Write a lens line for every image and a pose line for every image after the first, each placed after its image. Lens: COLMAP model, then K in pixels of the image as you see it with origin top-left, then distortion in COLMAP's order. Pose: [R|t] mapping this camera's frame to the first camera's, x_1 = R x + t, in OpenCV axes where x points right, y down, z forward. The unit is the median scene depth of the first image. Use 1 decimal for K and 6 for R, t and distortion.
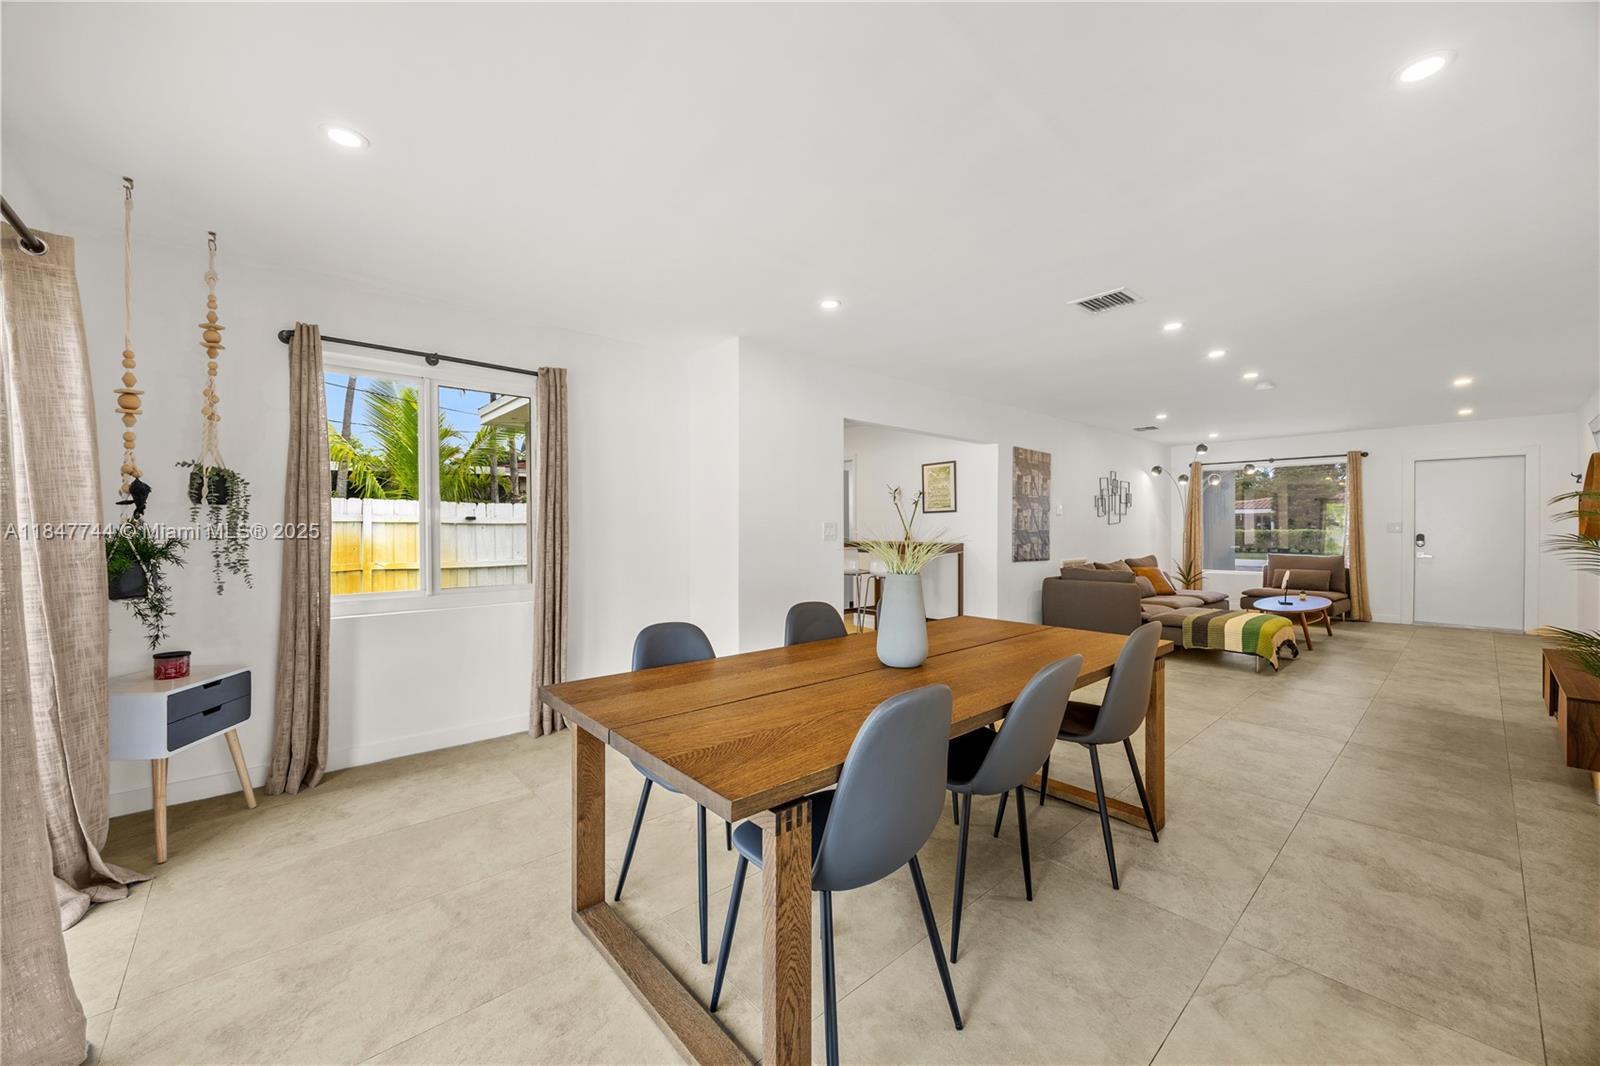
lens RADIAL K [[608.3, 0, 807.1], [0, 608.3, 531.3], [0, 0, 1]] dist [-0.001608, 0.000024]
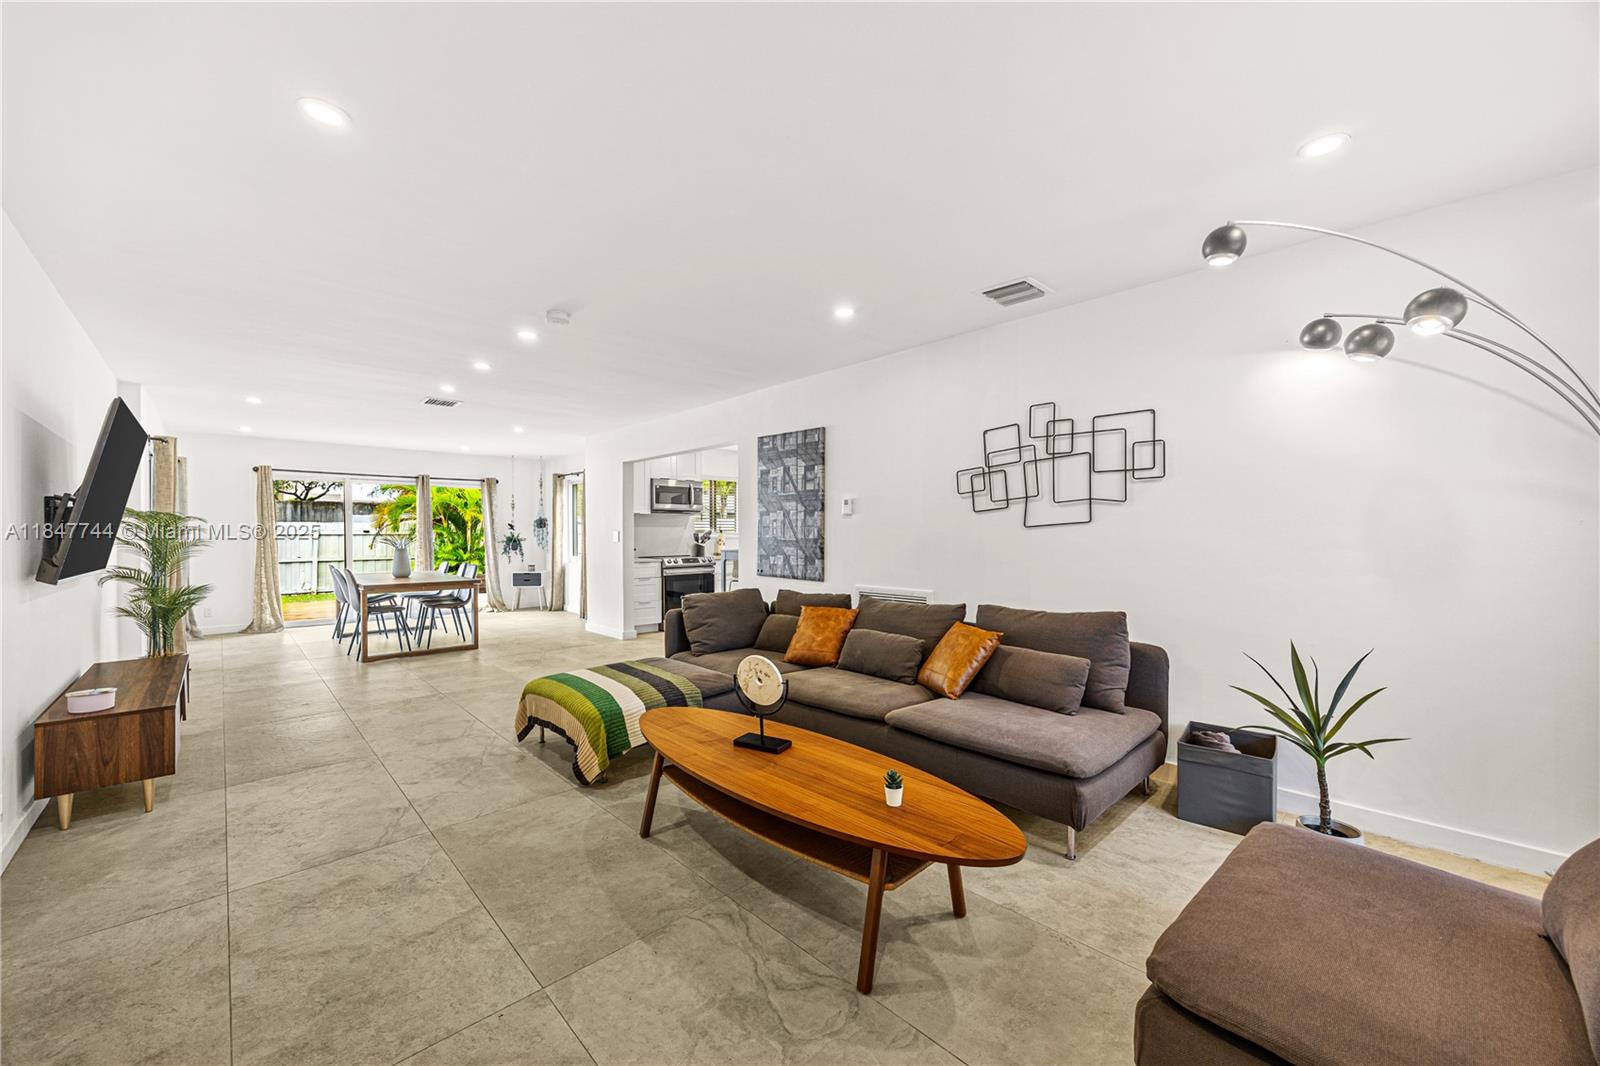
lens RADIAL K [[608.3, 0, 807.1], [0, 608.3, 531.3], [0, 0, 1]] dist [-0.001608, 0.000024]
pose [[0.036190, -0.004373, -0.999335, 1.143736], [-0.005961, 0.999972, -0.004592, -0.006671], [0.999327, 0.006124, 0.036163, 1.007476]]
